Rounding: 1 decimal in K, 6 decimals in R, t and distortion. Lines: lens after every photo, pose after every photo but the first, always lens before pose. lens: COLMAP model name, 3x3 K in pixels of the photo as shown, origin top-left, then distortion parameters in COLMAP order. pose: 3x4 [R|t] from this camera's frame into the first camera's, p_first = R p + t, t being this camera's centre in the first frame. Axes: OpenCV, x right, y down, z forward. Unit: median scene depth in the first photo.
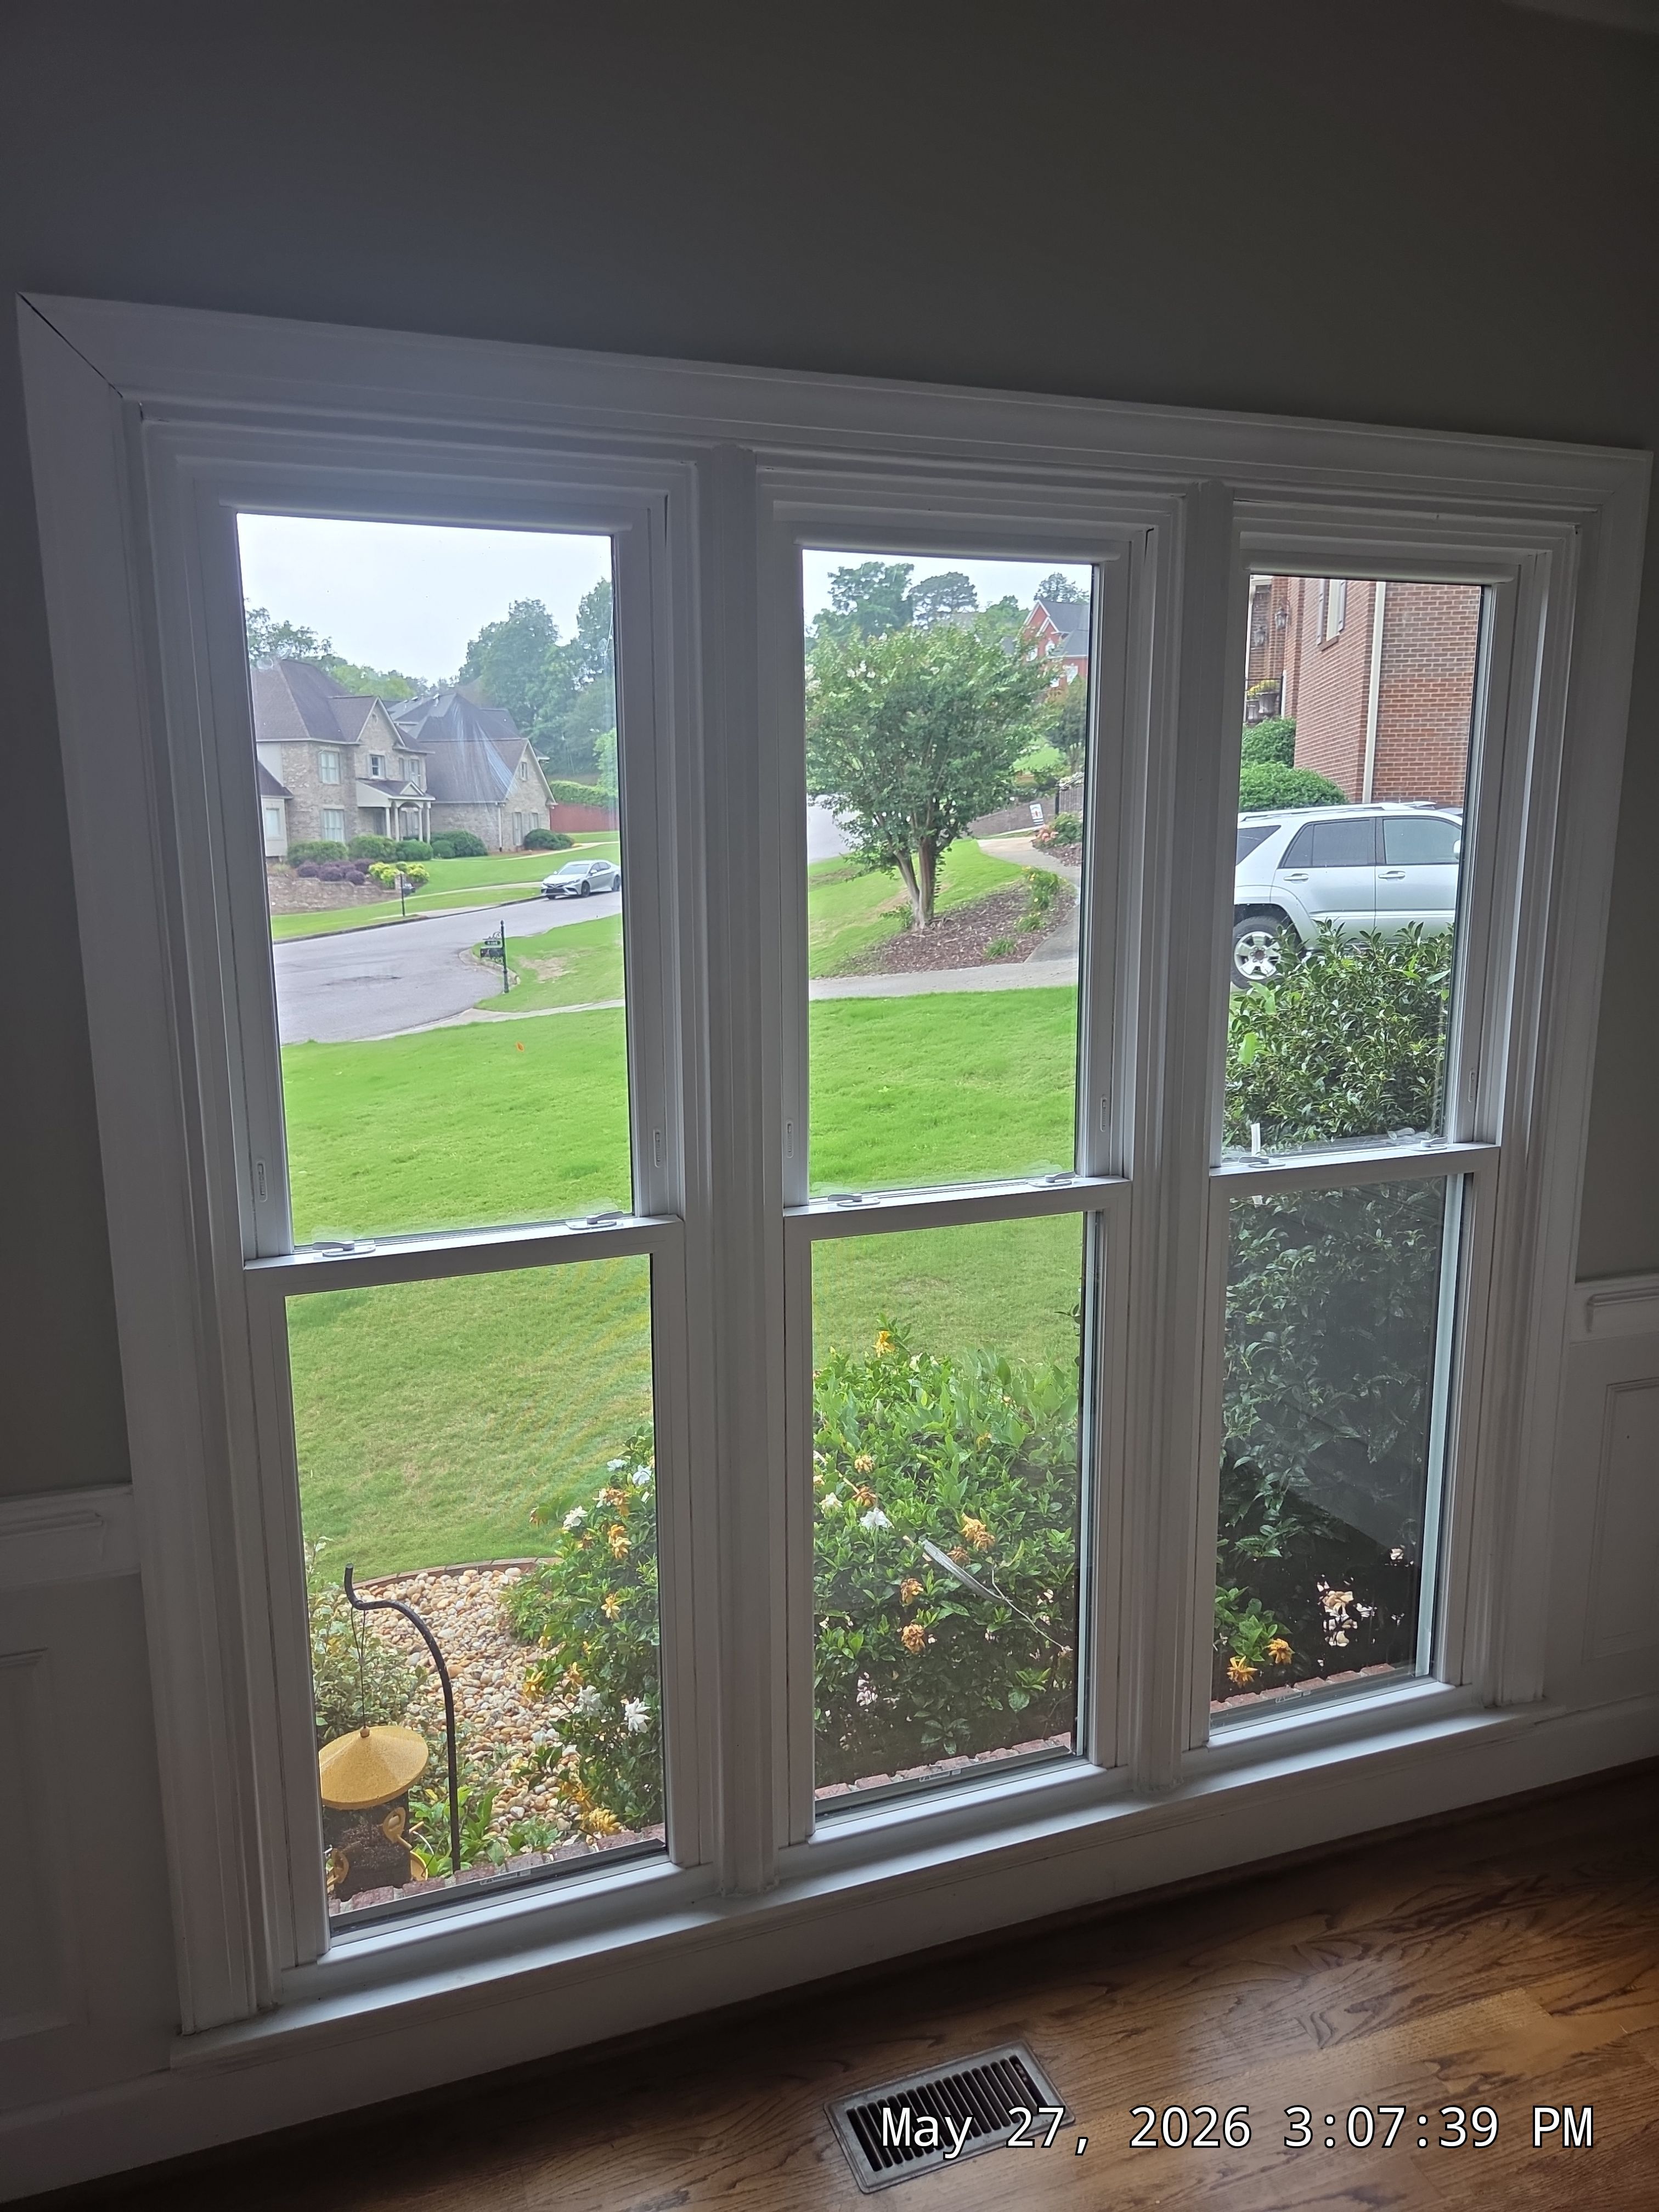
lens RADIAL K [[1542.9, 0, 886.0], [0, 1542.9, 1107.9], [0, 0, 1]] dist [0.067246, -0.071505]
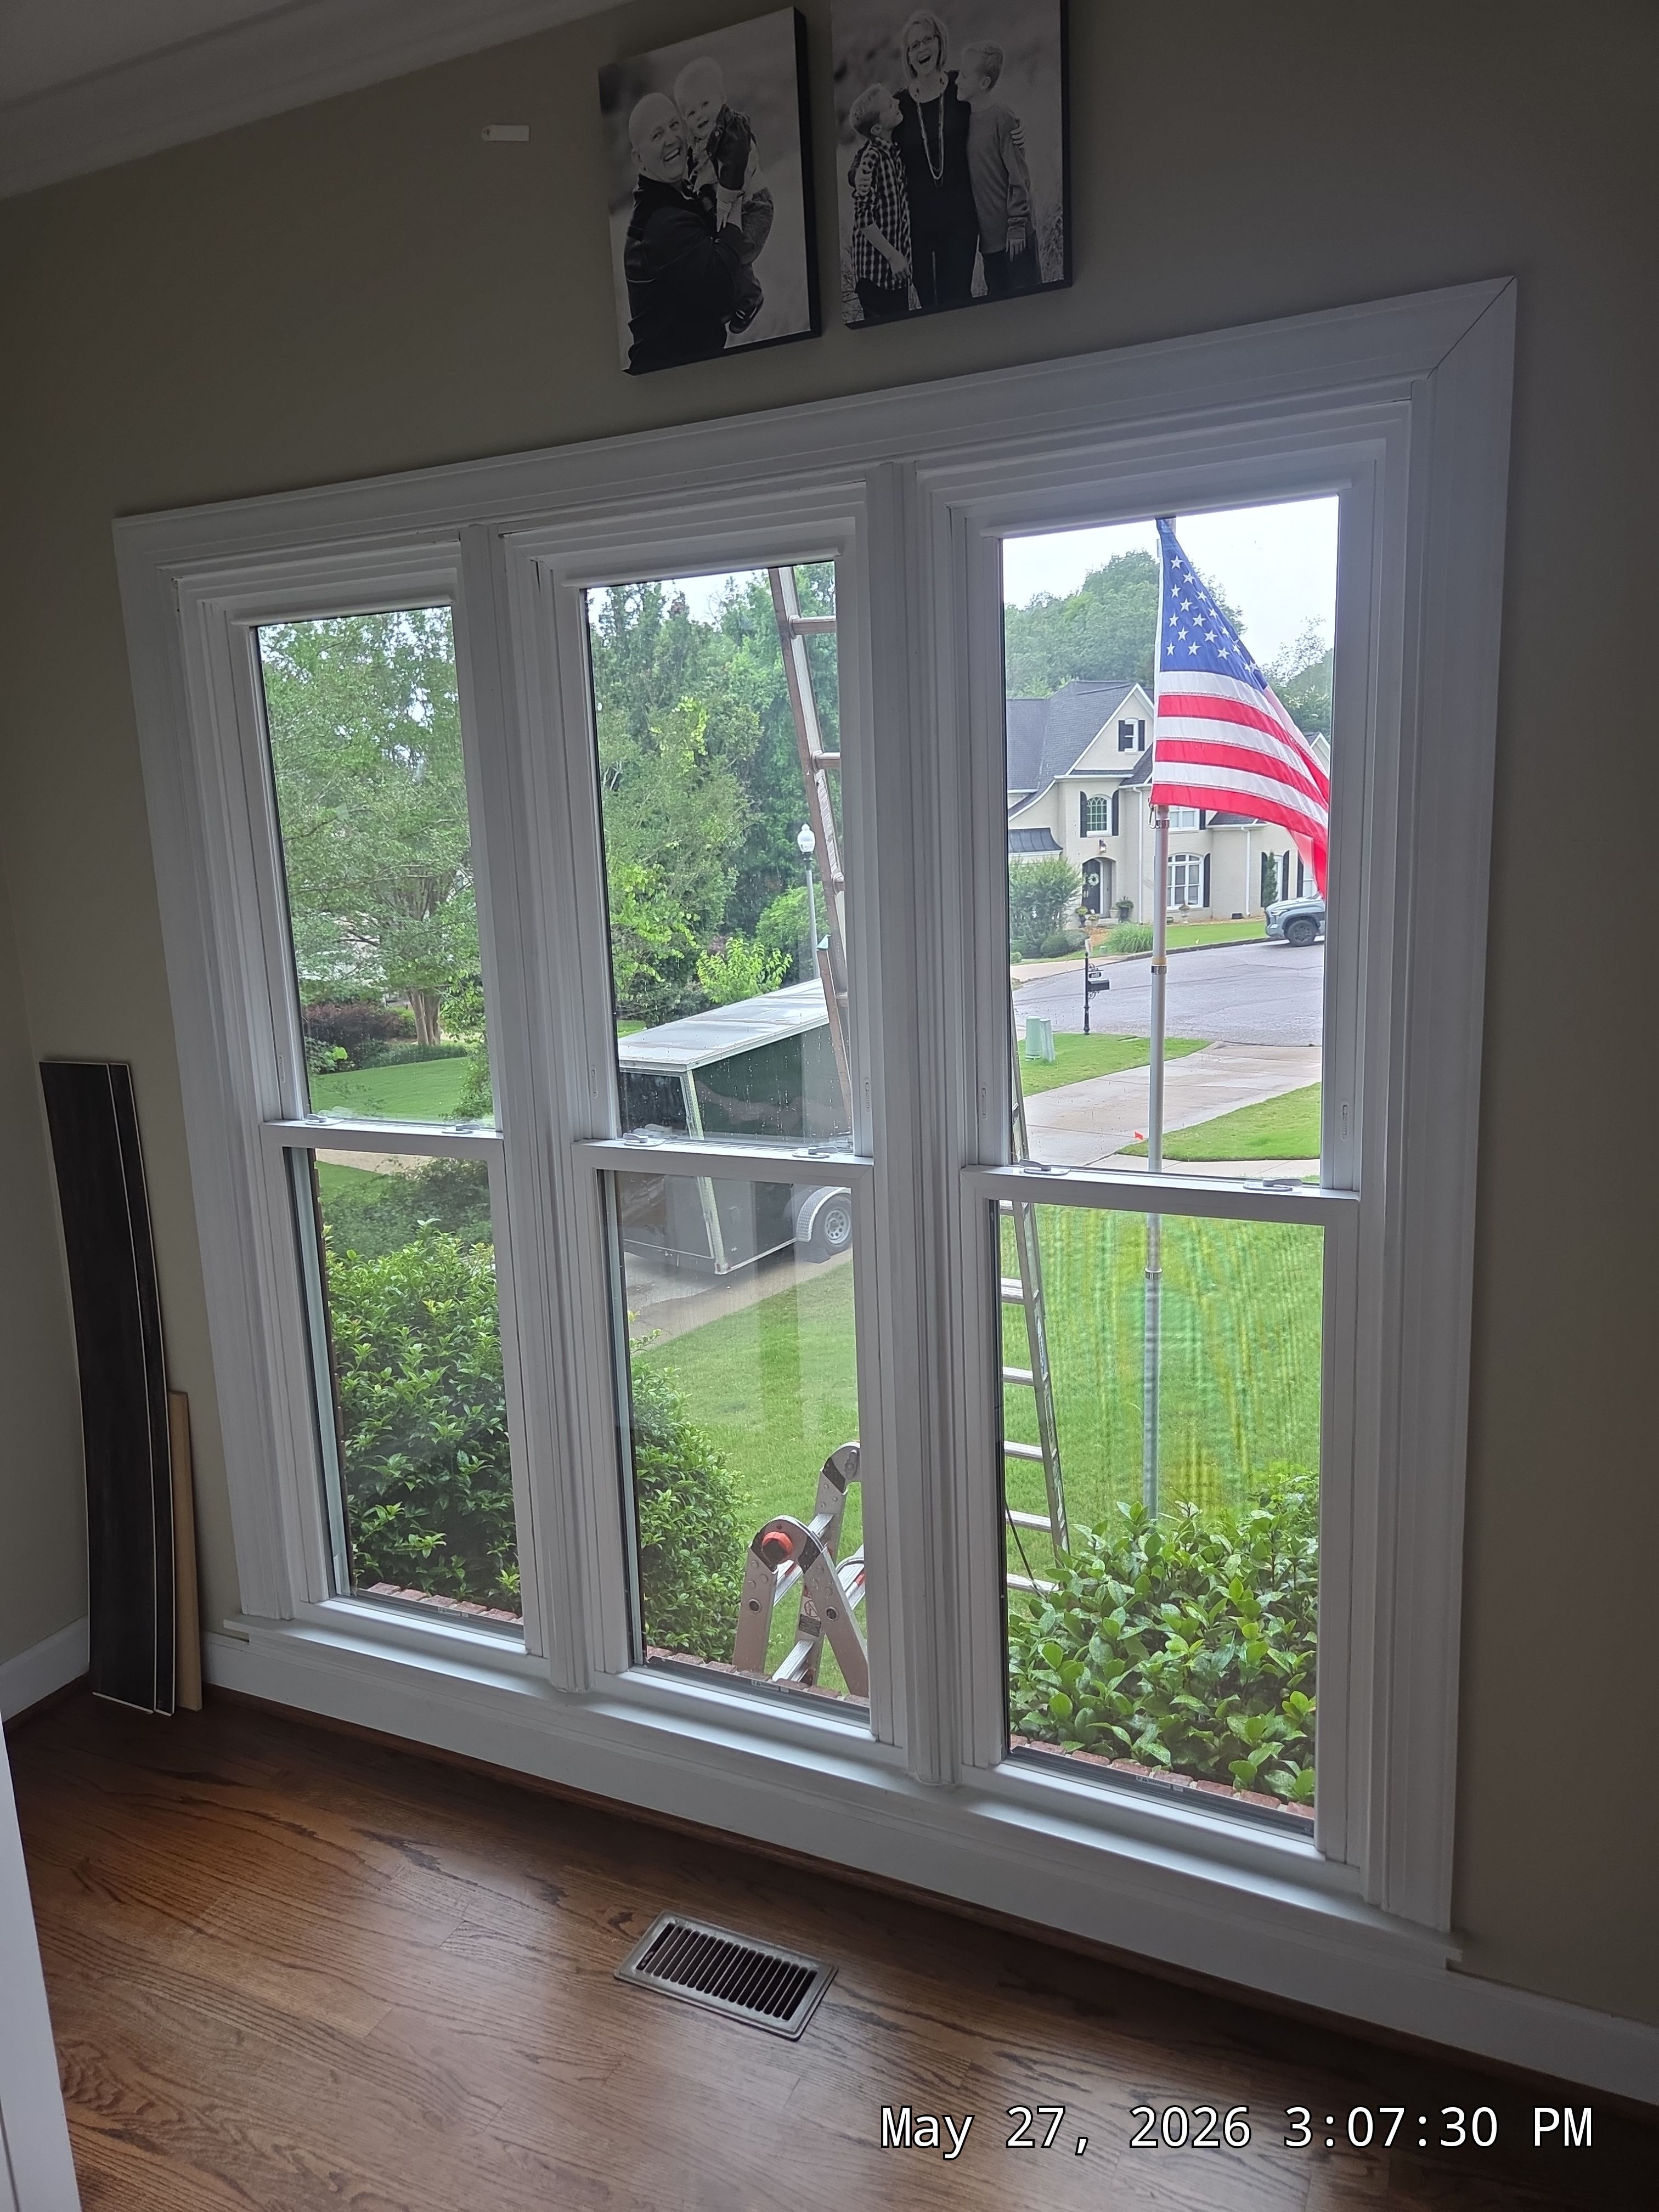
lens RADIAL K [[1497.1, 0, 828.5], [0, 1497.1, 1076.6], [0, 0, 1]] dist [0.025140, 0.000250]
pose [[0.693860, 0.102238, -0.712816, 0.524267], [-0.092462, 0.994325, 0.052611, -0.036403], [0.714150, 0.029404, 0.699375, 0.195323]]
